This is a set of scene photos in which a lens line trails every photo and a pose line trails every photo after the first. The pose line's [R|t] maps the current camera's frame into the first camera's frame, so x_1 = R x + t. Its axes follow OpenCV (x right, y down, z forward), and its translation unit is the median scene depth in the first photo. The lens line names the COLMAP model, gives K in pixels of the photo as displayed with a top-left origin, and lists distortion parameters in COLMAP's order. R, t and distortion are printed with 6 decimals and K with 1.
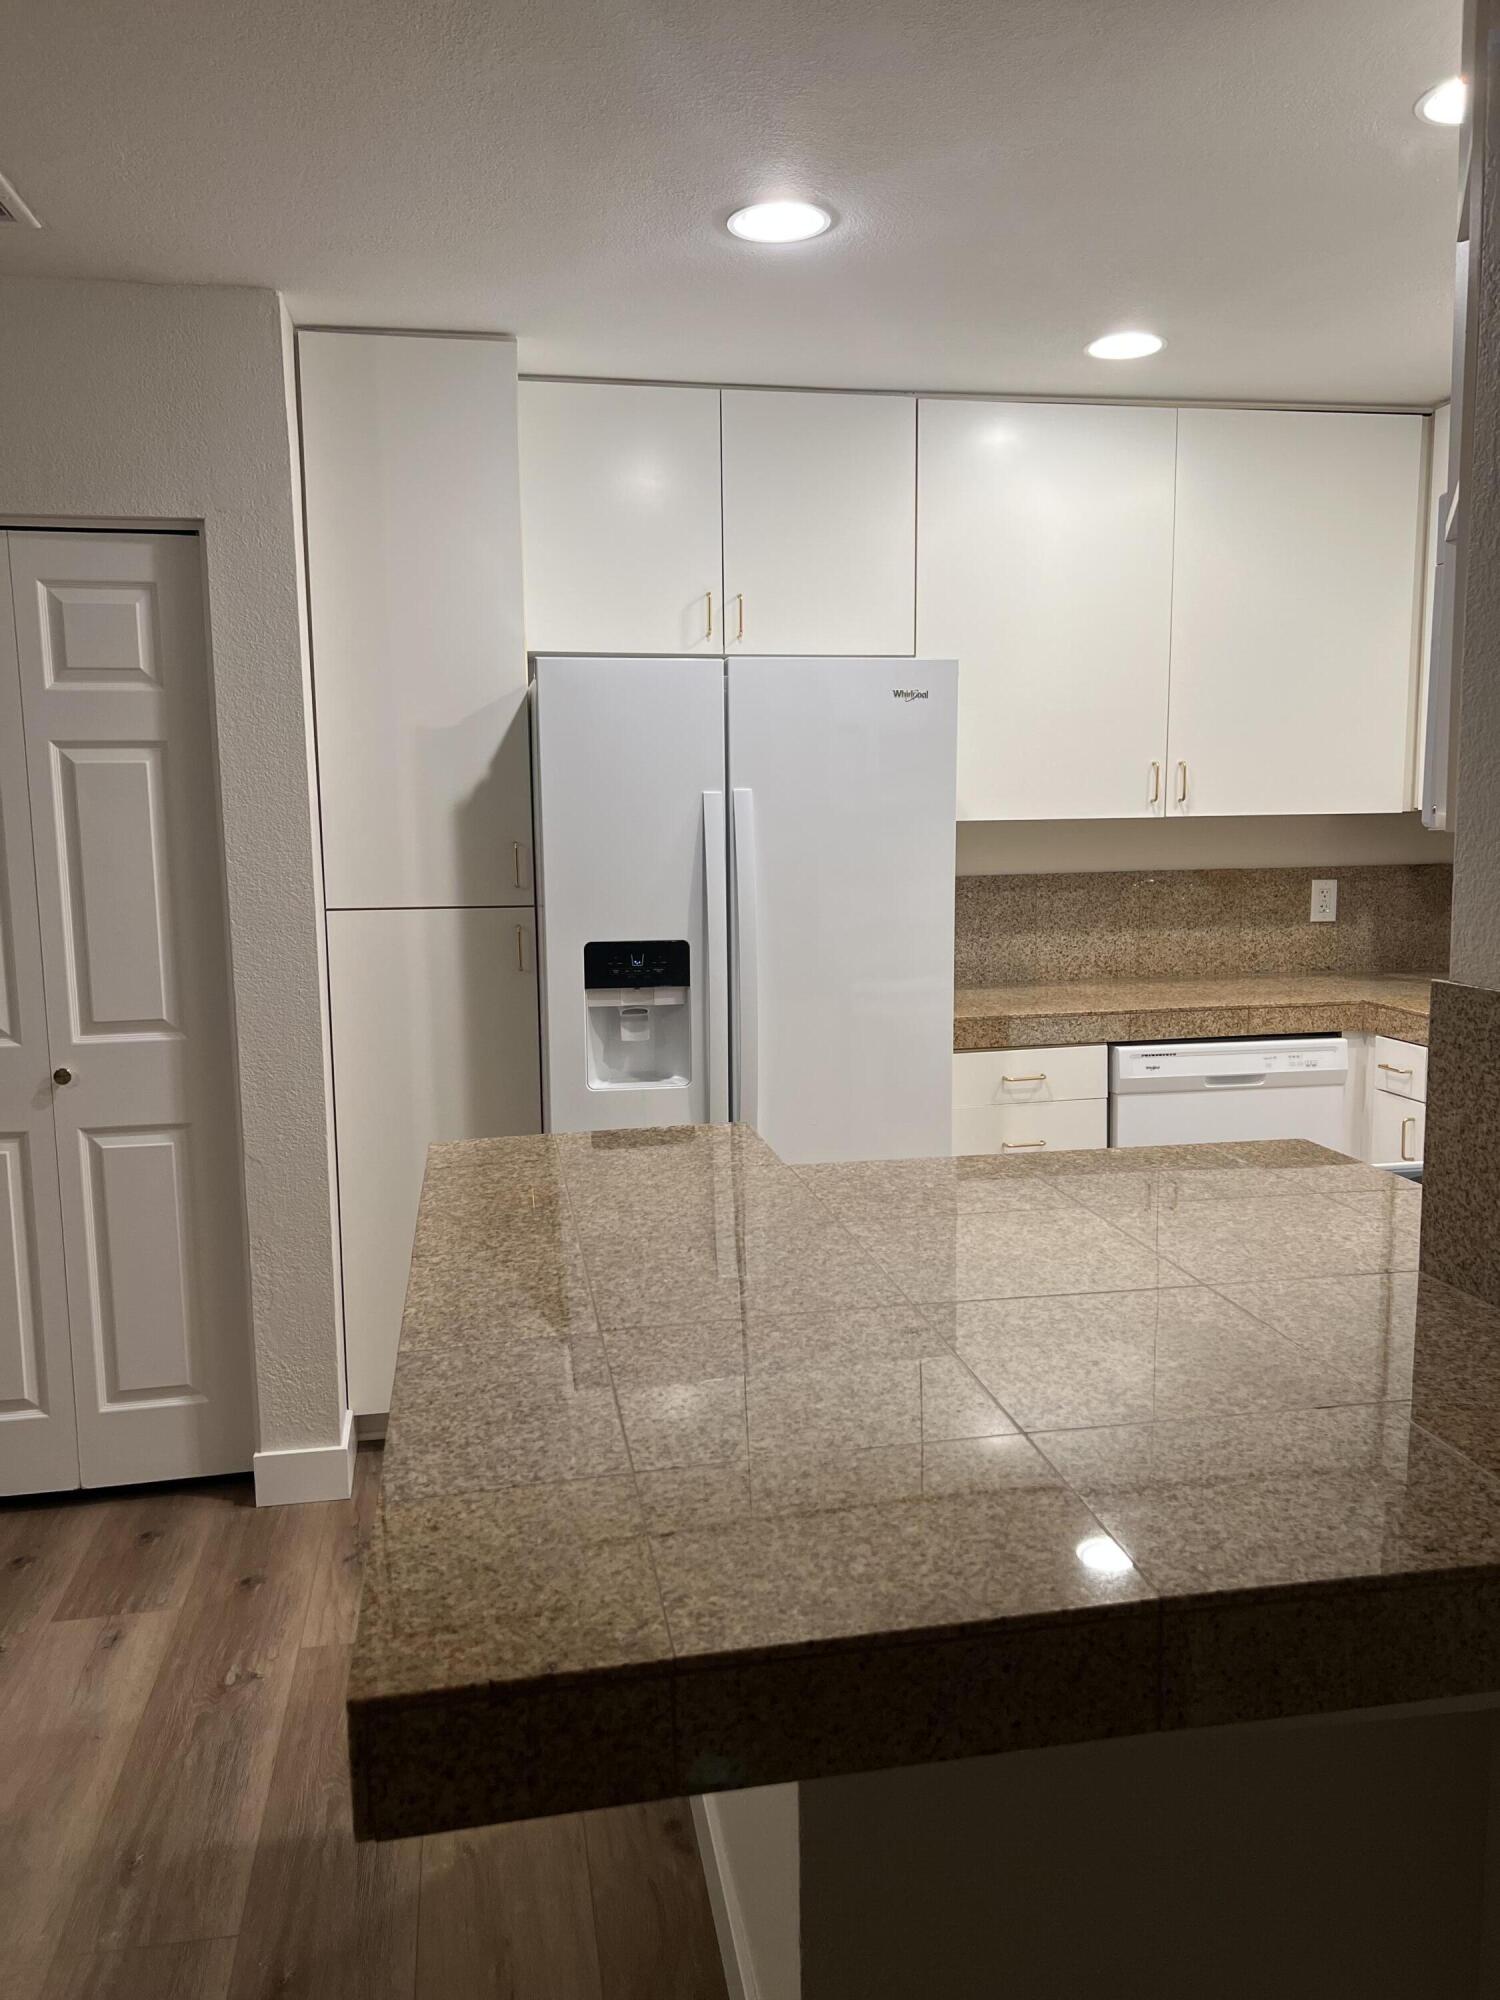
lens RADIAL K [[1491.9, 0, 750.0], [0, 1491.9, 1000.0], [0, 0, 1]] dist [0.029066, -0.028950]
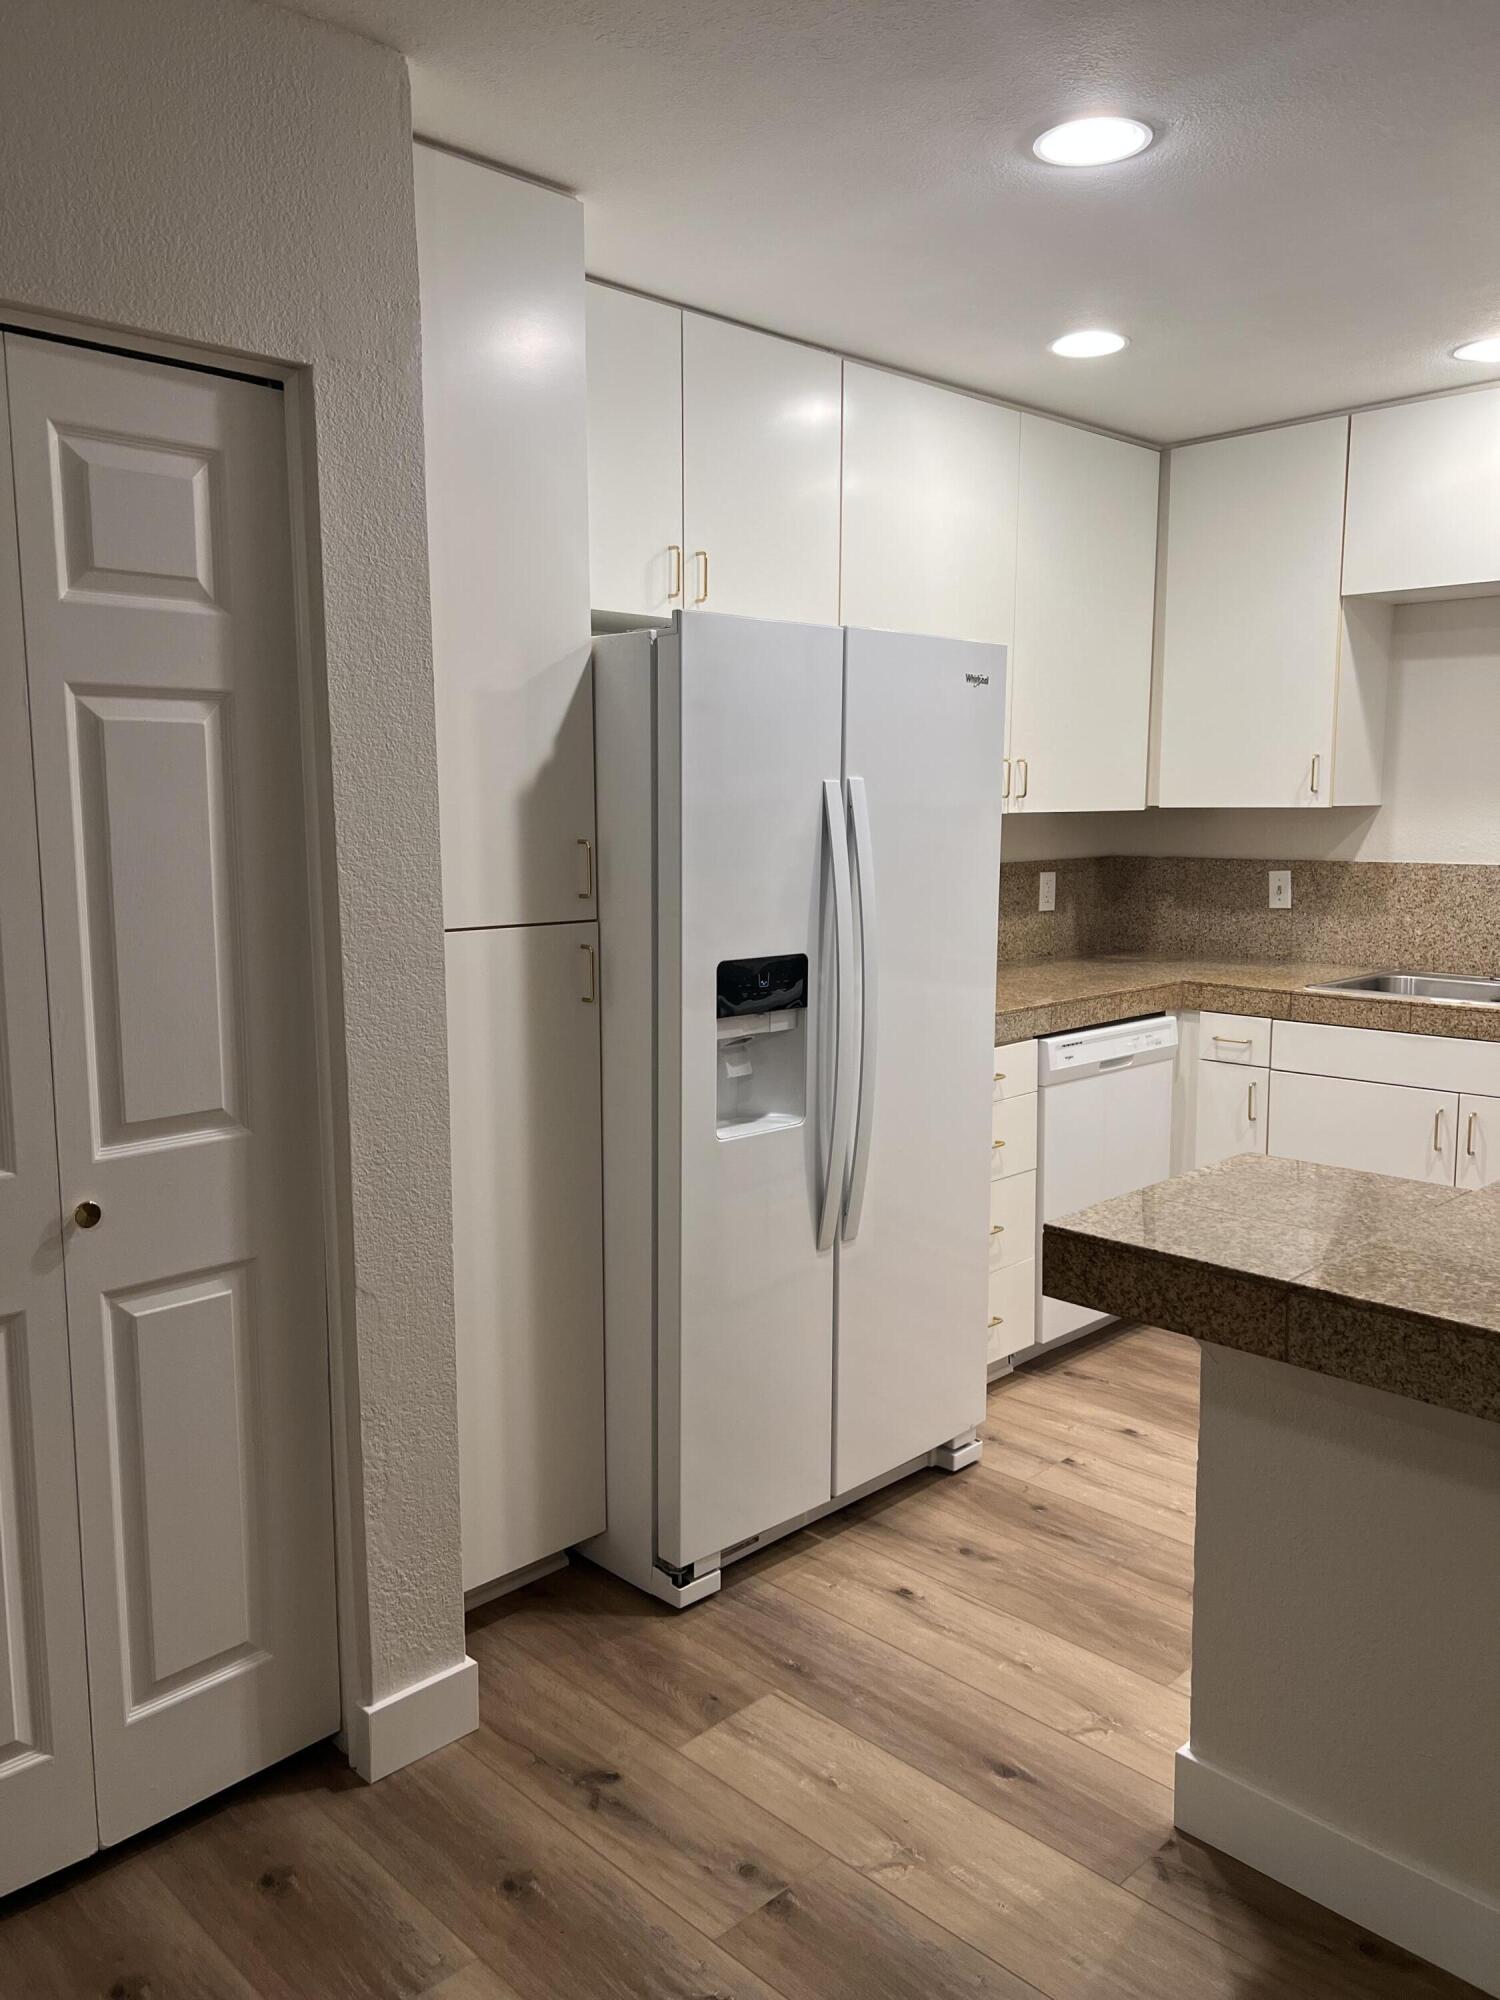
lens RADIAL K [[1491.9, 0, 750.0], [0, 1491.9, 1000.0], [0, 0, 1]] dist [0.029066, -0.028950]
pose [[0.835316, -0.064697, 0.545951, -0.540400], [0.064431, 0.997729, 0.019652, -0.032460], [-0.545982, 0.018761, 0.837587, 0.301885]]
